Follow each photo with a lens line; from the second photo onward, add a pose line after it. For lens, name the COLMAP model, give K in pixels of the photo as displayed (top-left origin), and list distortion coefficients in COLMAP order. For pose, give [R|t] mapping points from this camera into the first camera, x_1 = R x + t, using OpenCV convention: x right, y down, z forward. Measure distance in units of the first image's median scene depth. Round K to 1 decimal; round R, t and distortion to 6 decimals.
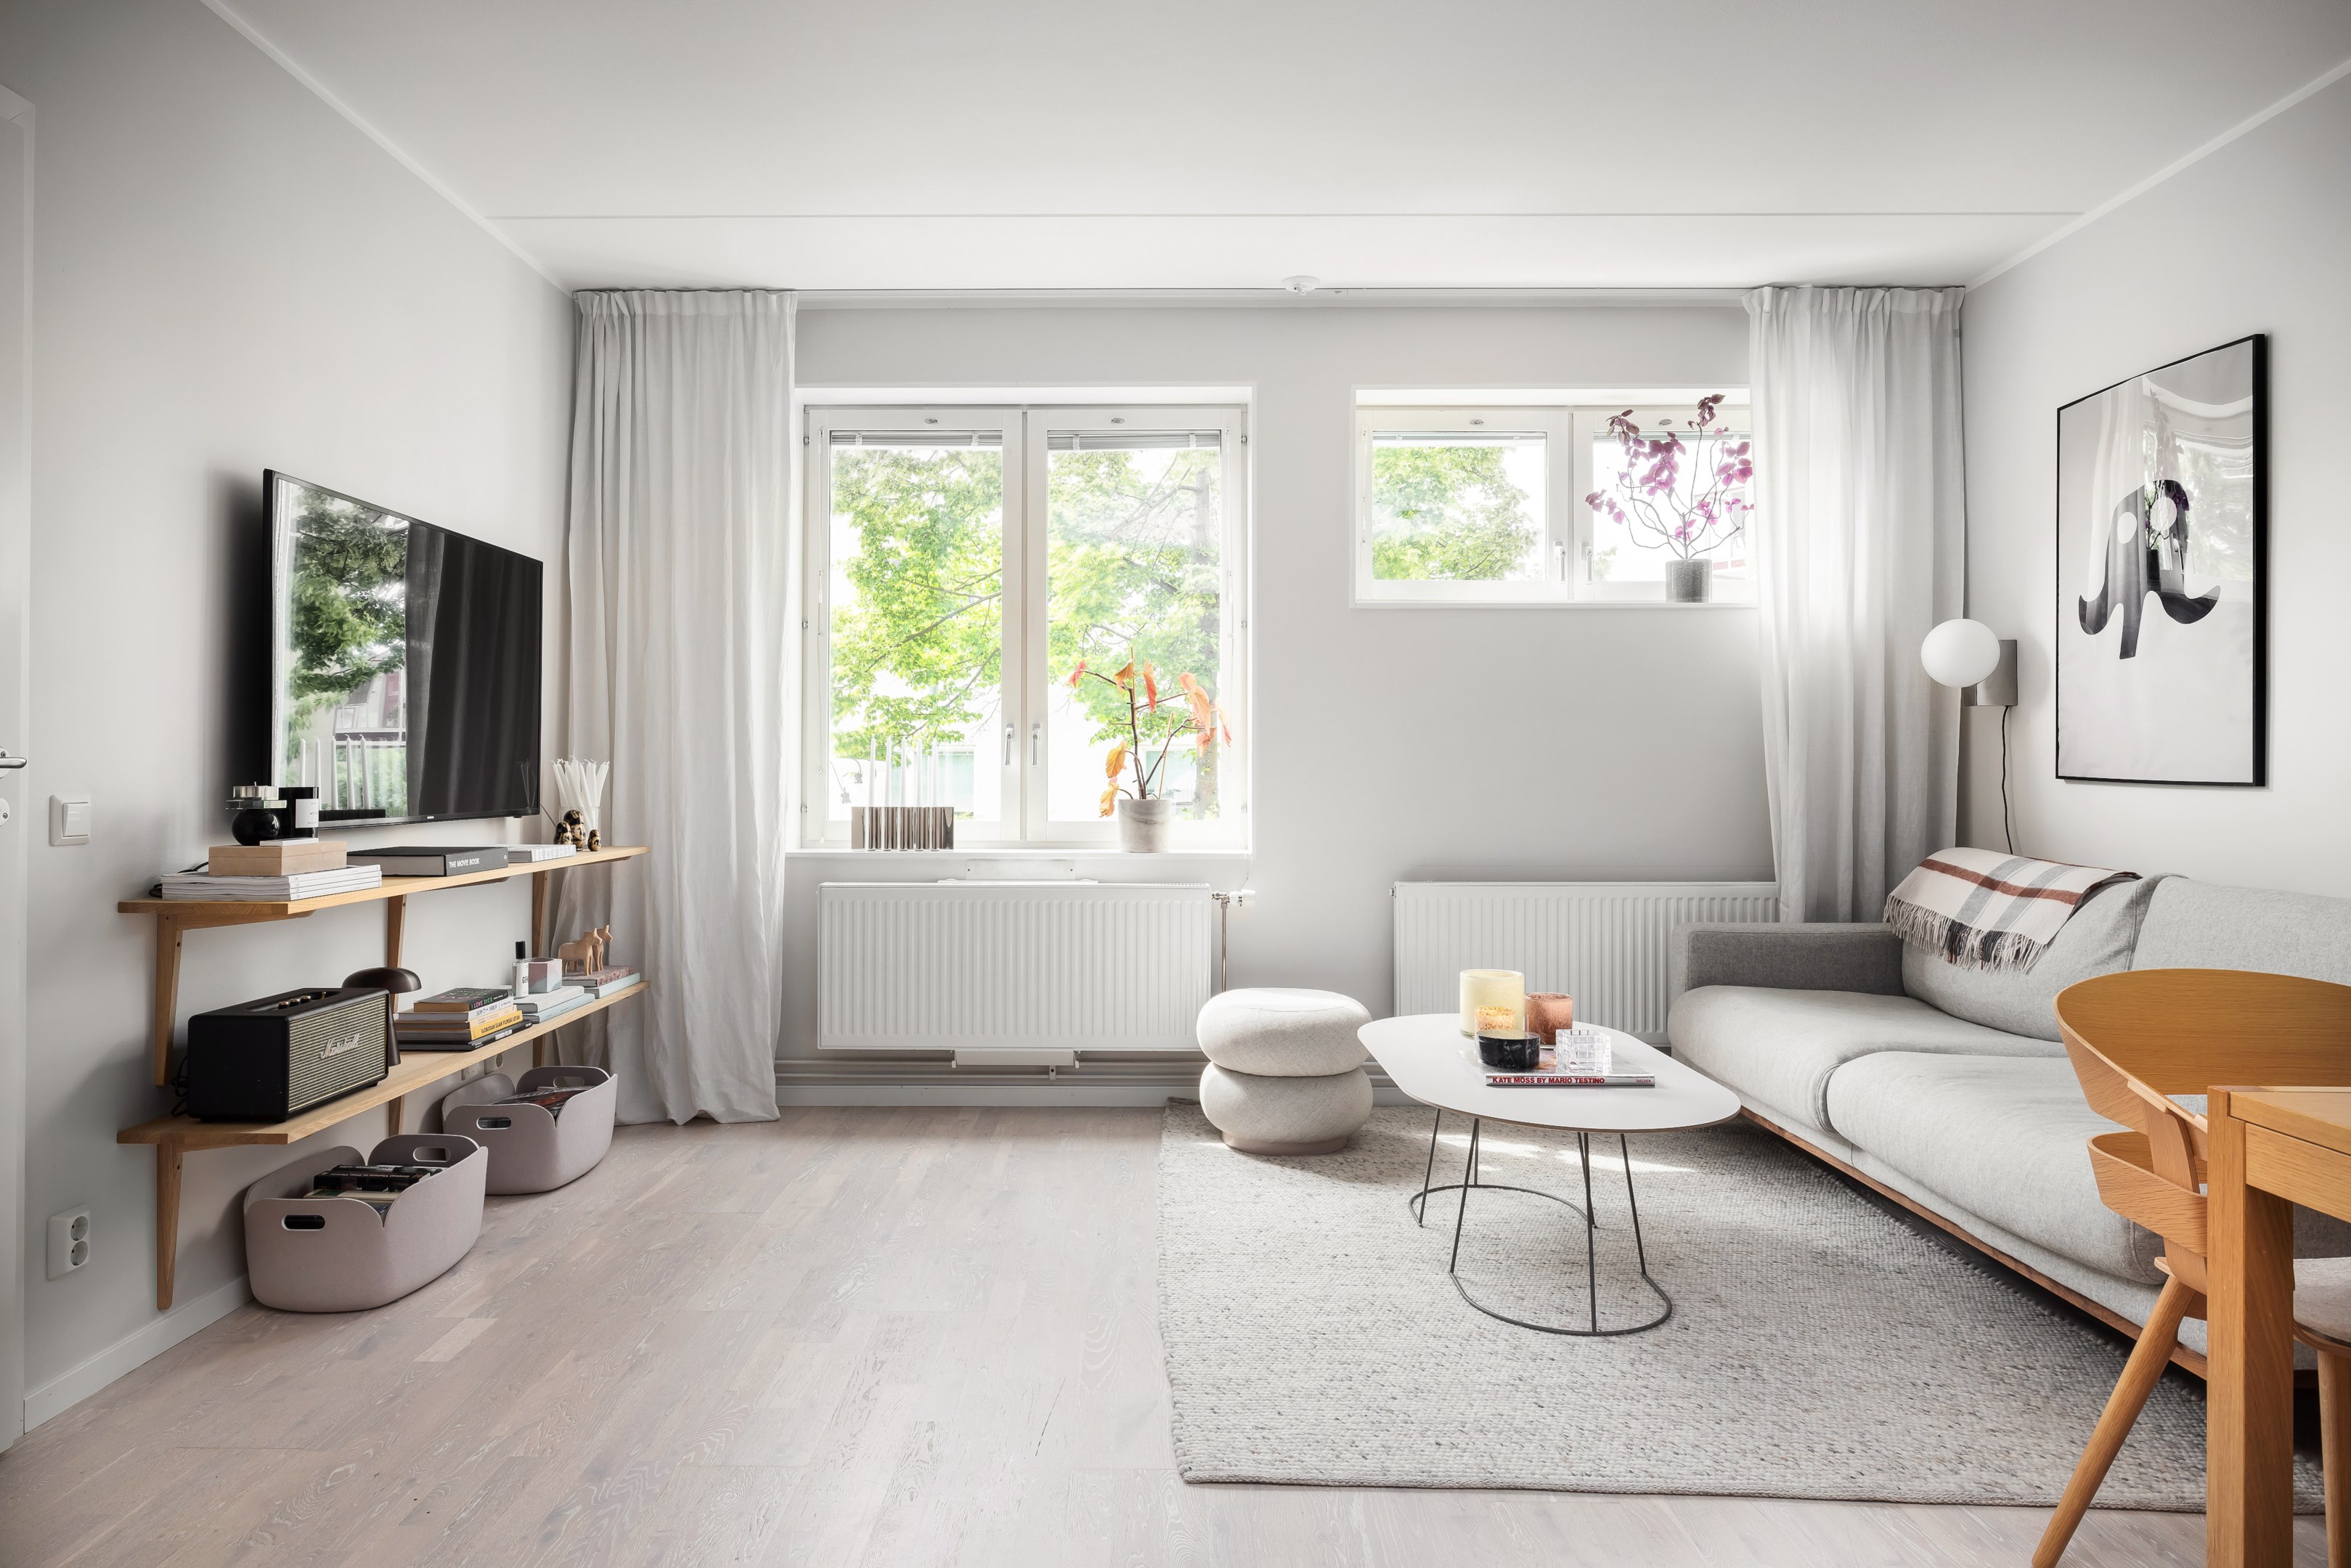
lens RADIAL K [[1424.2, 0, 1170.4], [0, 1424.2, 742.7], [0, 0, 1]] dist [-0.000983, 0.001895]
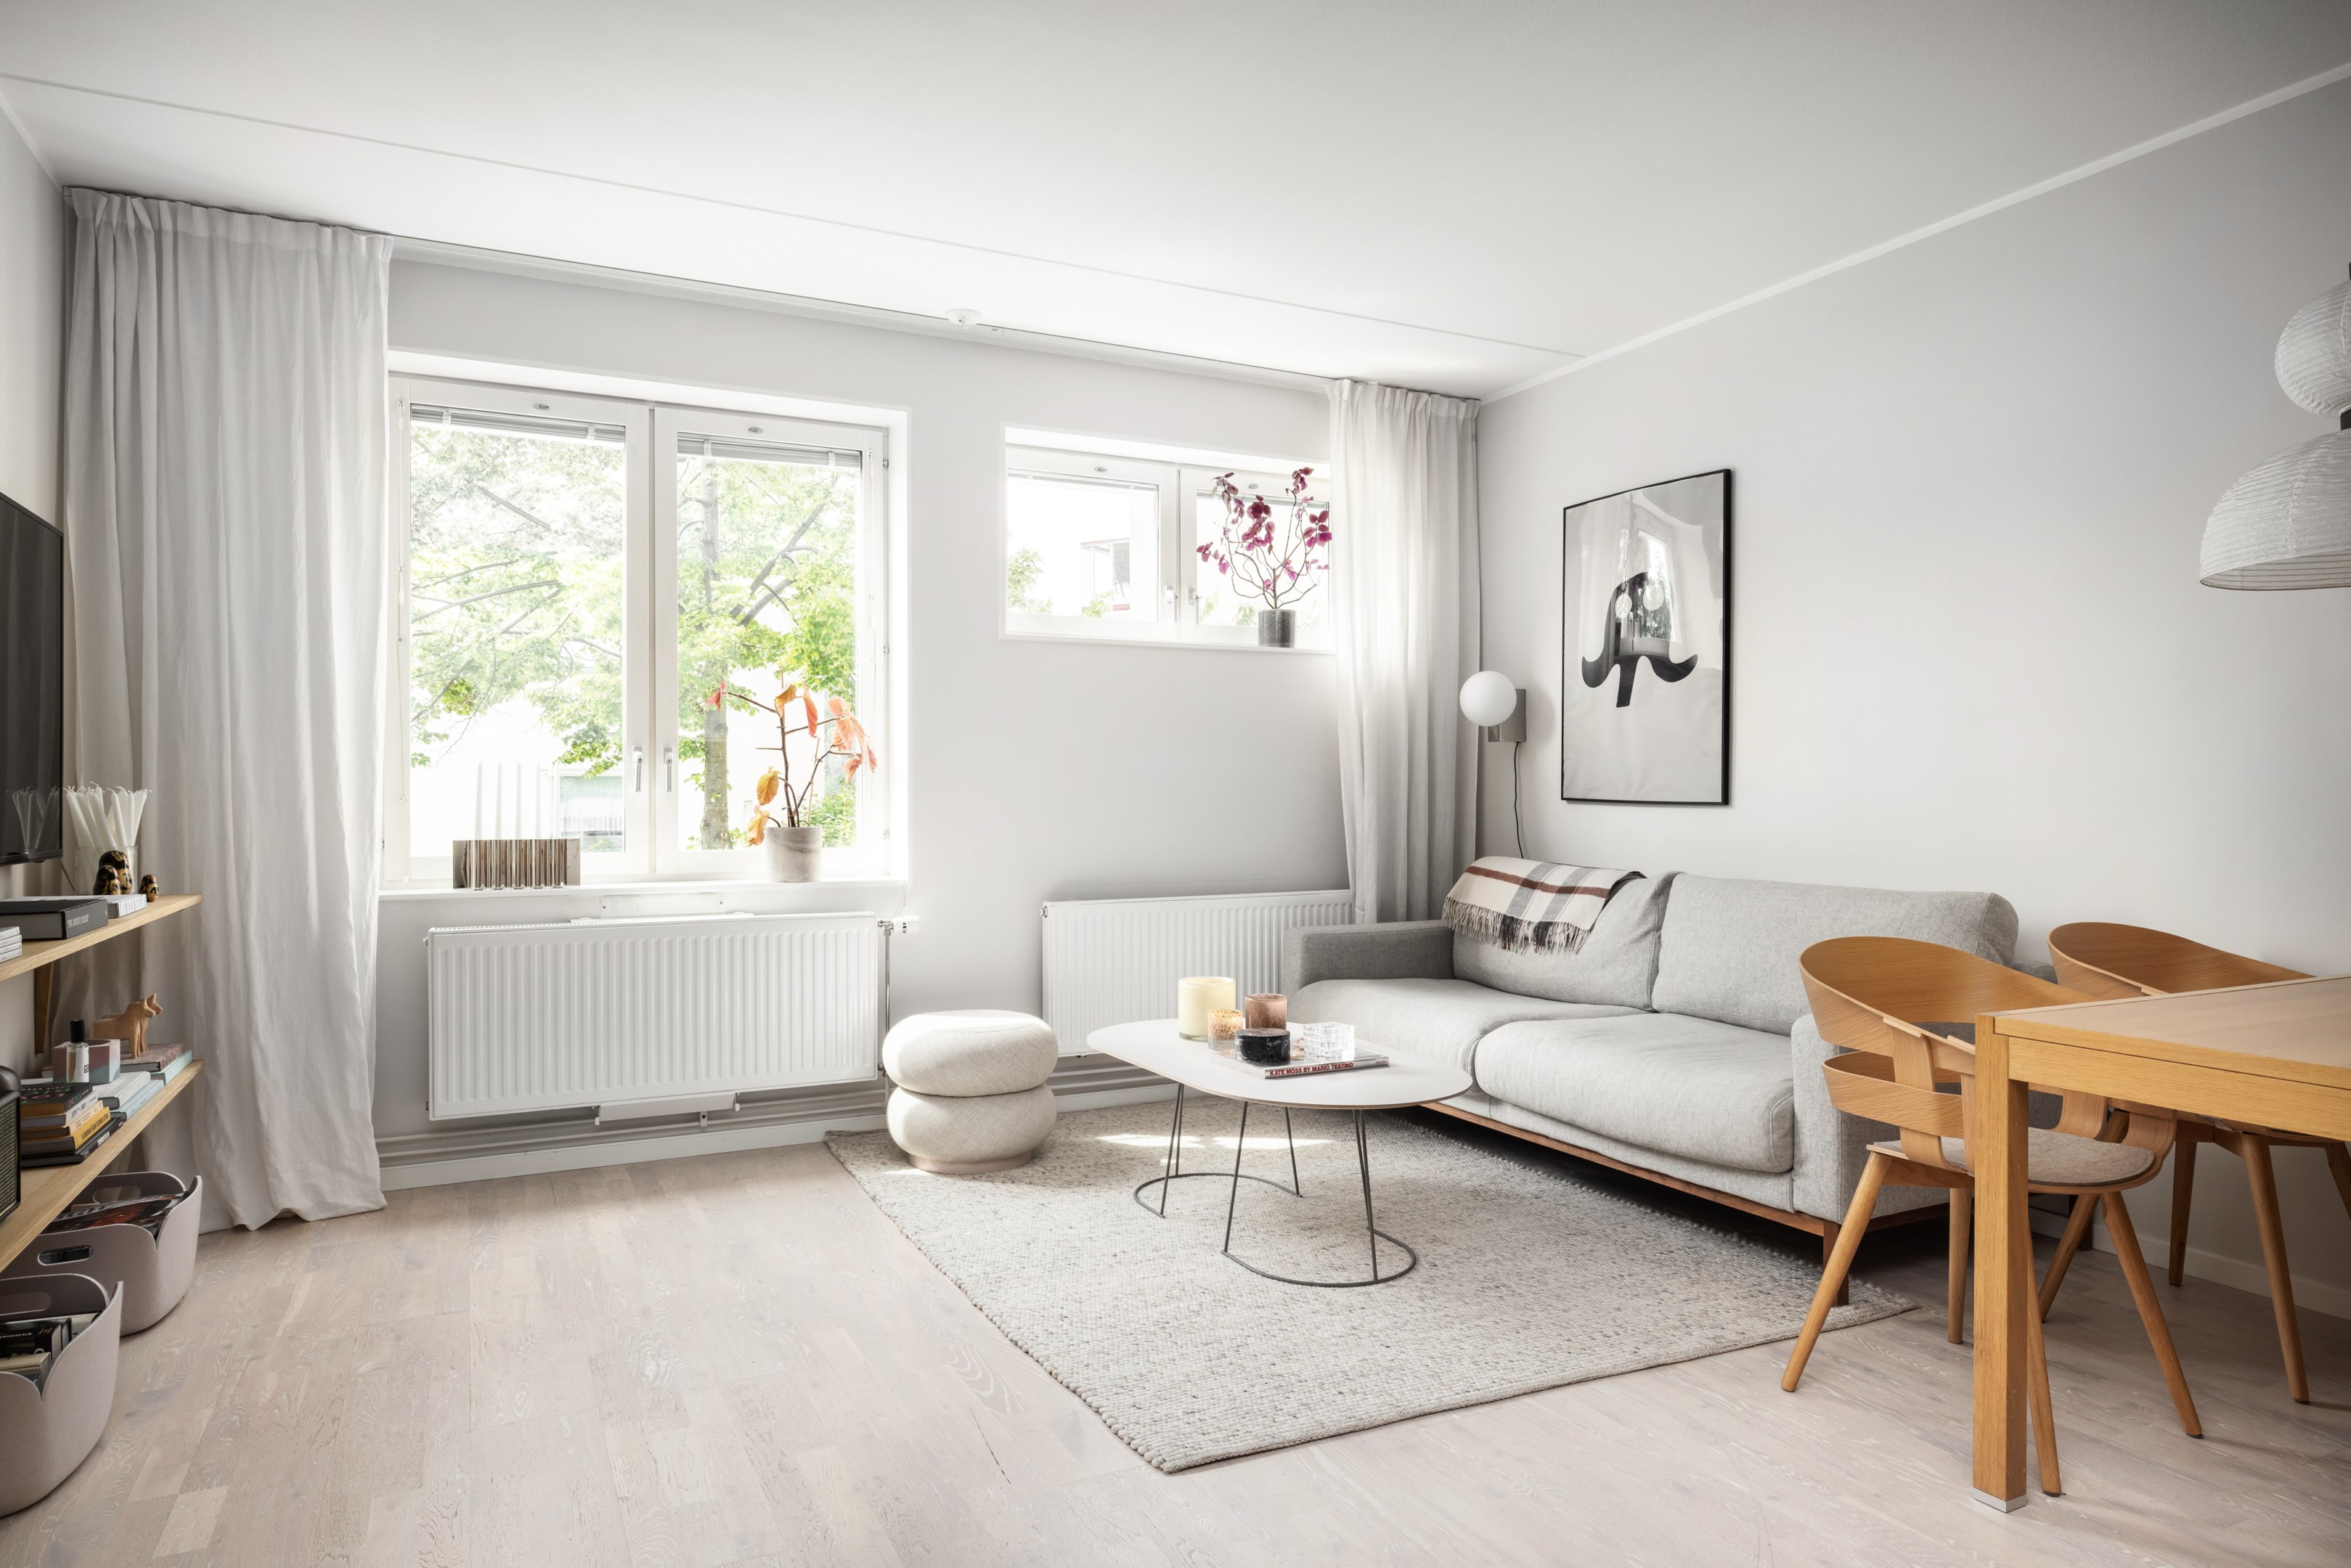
lens RADIAL K [[1394.5, 0, 1175.5], [0, 1394.5, 784.0], [0, 0, 1]] dist [-0.001451, 0.001132]
pose [[0.892612, -0.000577, 0.450825, -0.228647], [-0.004566, 0.999936, 0.010321, -0.000276], [-0.450803, -0.011271, 0.892553, 0.042677]]
